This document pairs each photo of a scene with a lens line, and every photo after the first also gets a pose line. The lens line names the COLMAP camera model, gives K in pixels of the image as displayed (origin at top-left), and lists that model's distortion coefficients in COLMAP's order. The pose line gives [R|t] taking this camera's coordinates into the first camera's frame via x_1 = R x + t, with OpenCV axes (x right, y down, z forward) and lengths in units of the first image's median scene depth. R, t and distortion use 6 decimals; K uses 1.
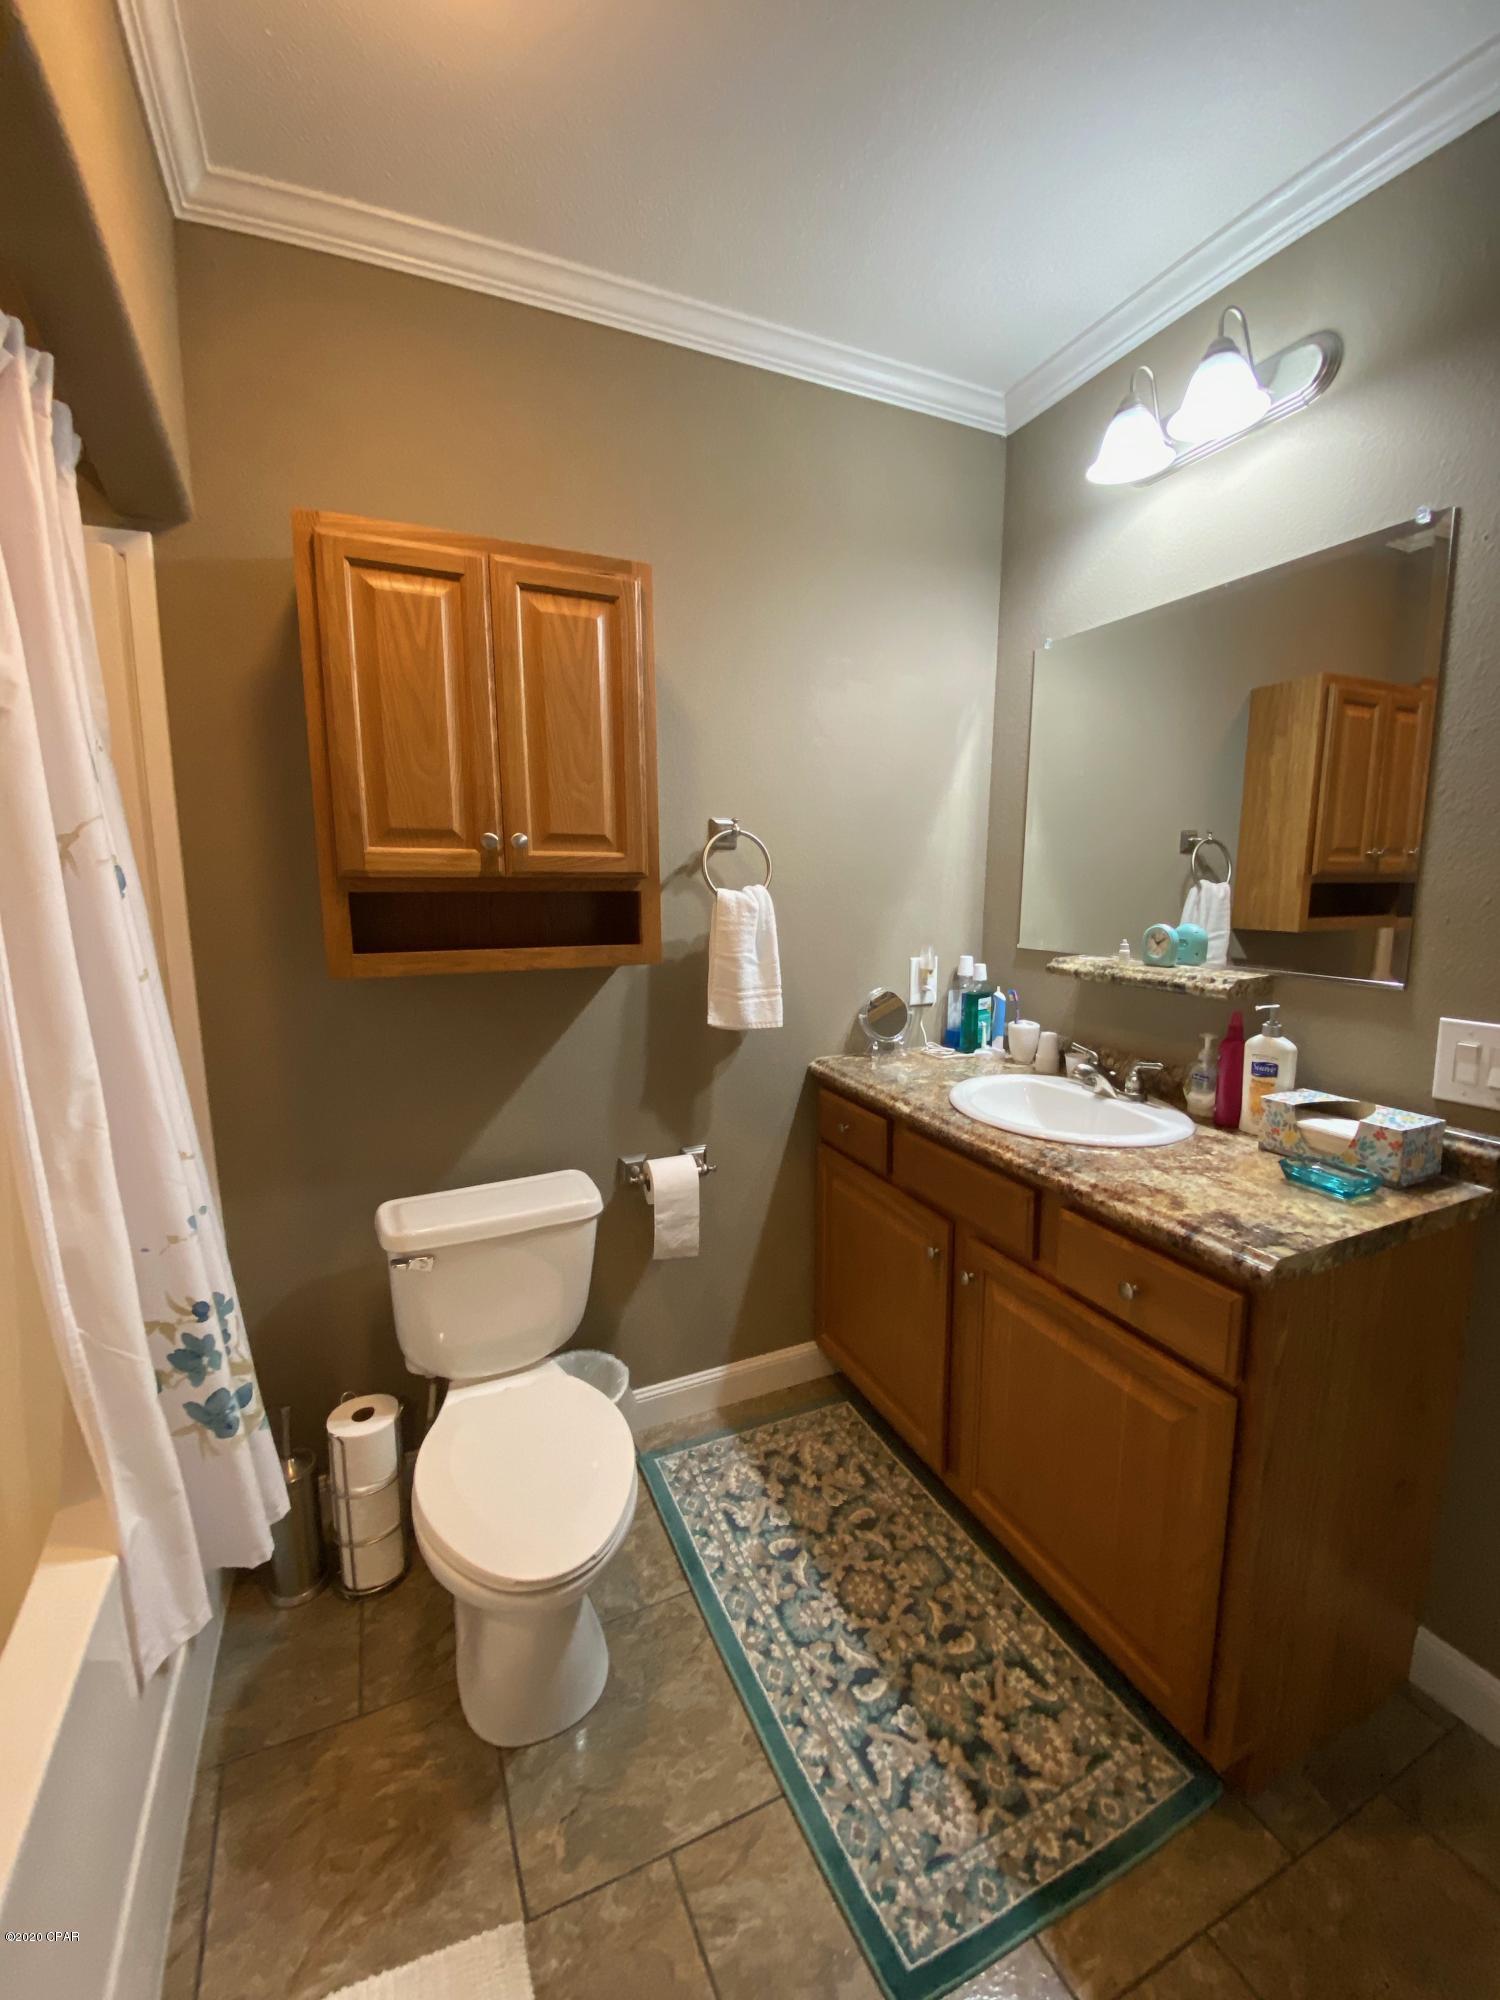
lens RADIAL K [[801.5, 0, 761.9], [0, 801.5, 996.4], [0, 0, 1]] dist [0.016213, -0.019335]
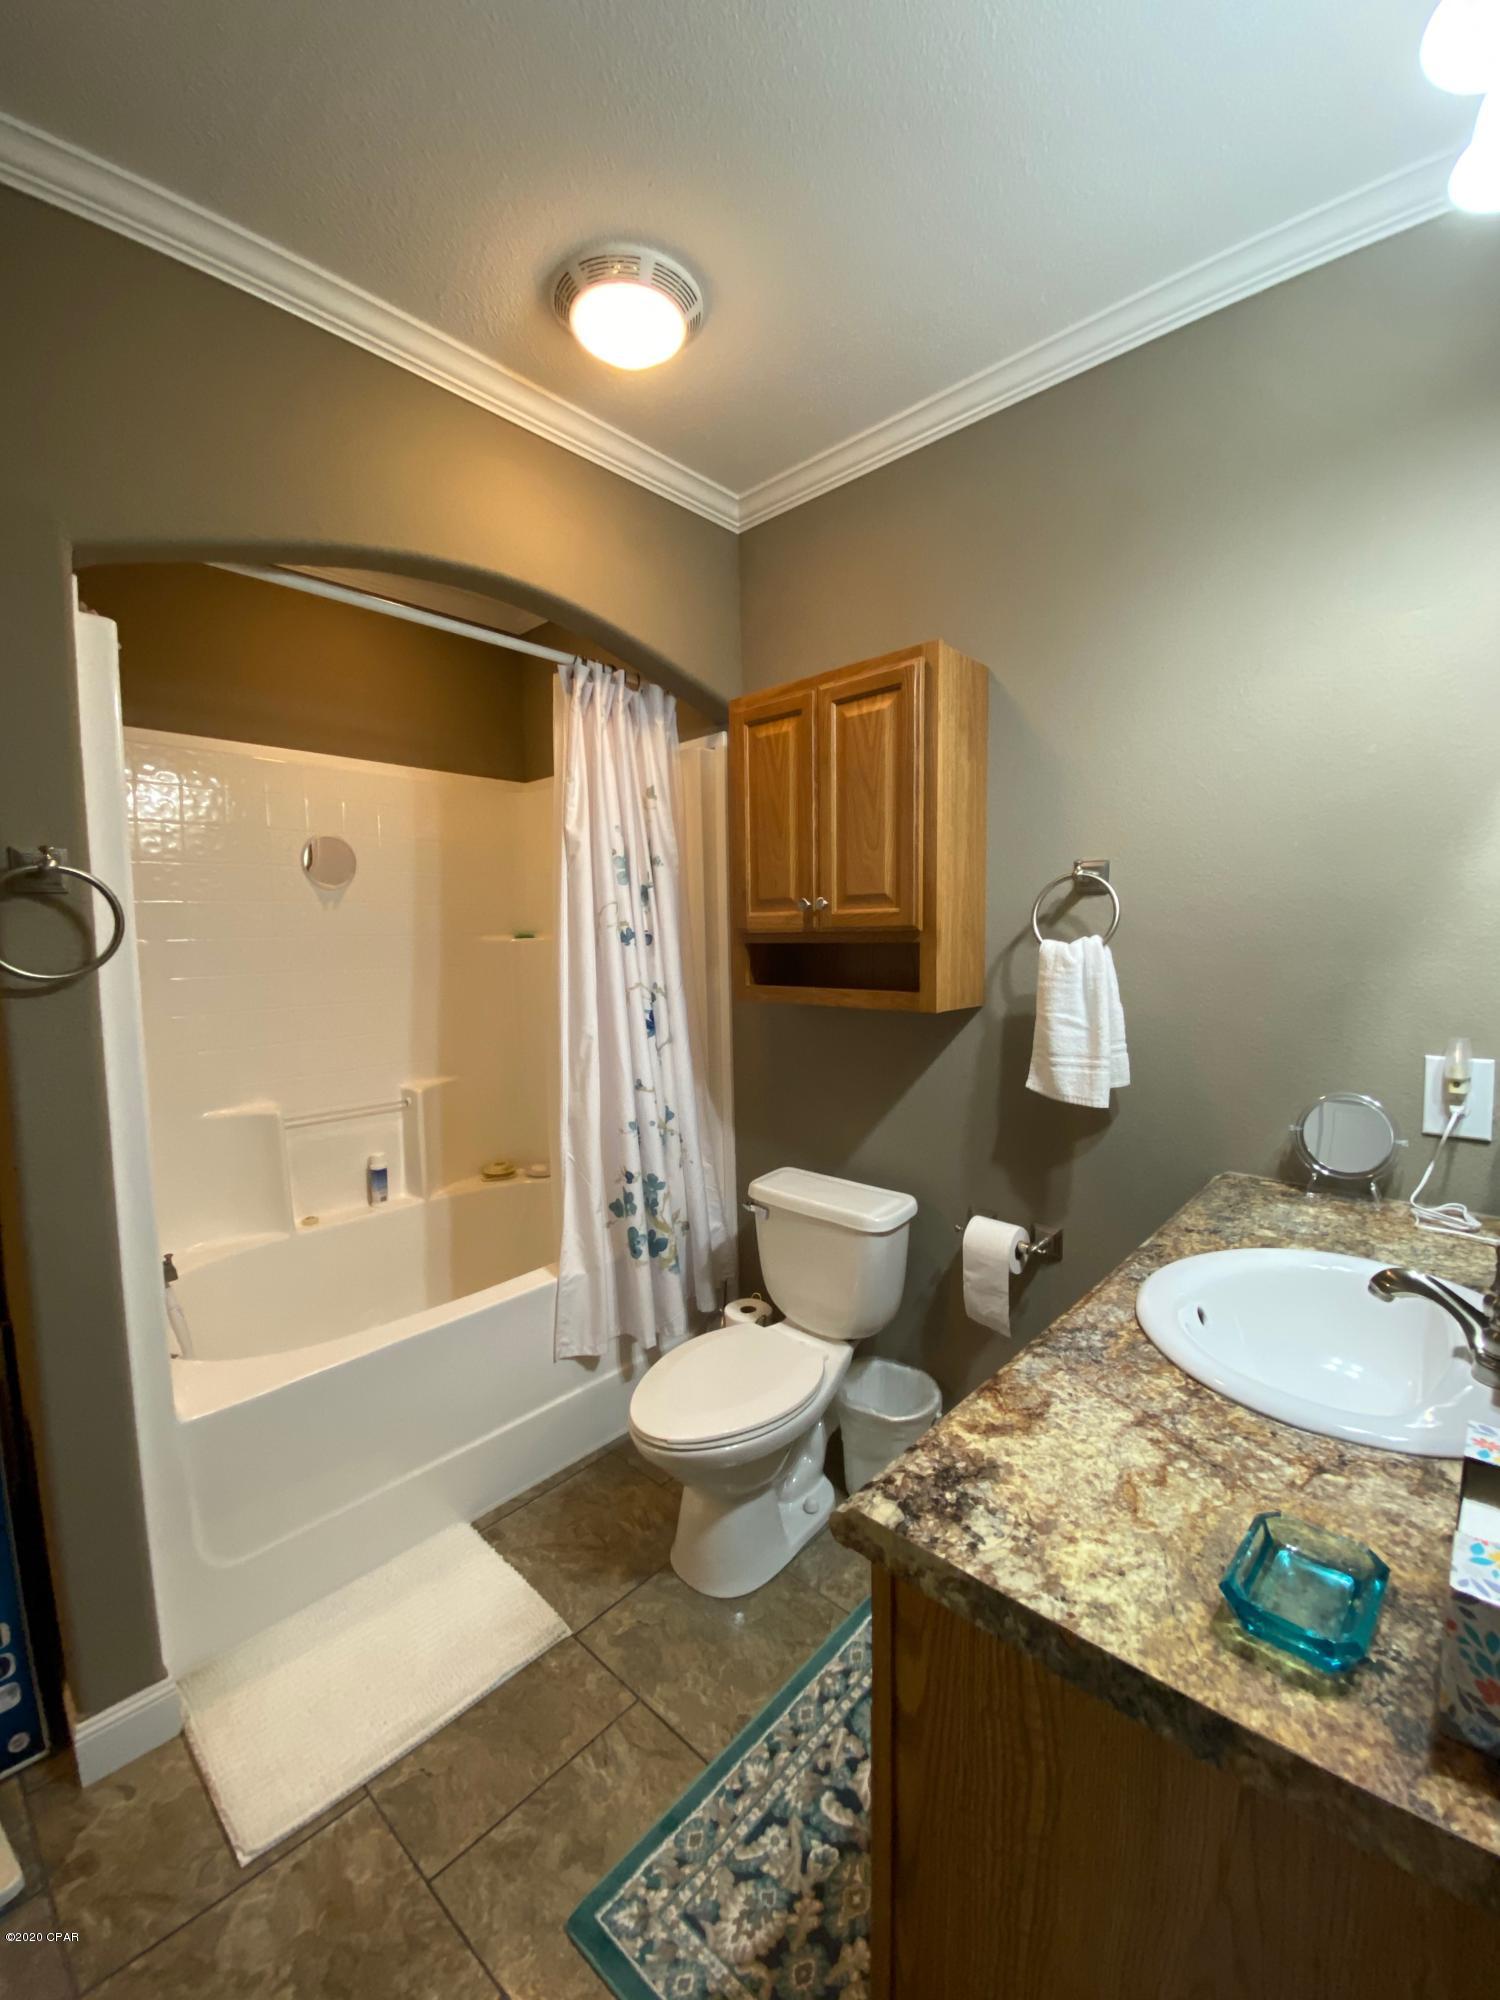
lens RADIAL K [[801.5, 0, 761.9], [0, 801.5, 996.4], [0, 0, 1]] dist [0.016213, -0.019335]
pose [[0.392209, 0.069177, -0.917271, 0.937007], [-0.123906, 0.992054, 0.021837, -0.073651], [0.911493, 0.105091, 0.397664, 0.493049]]
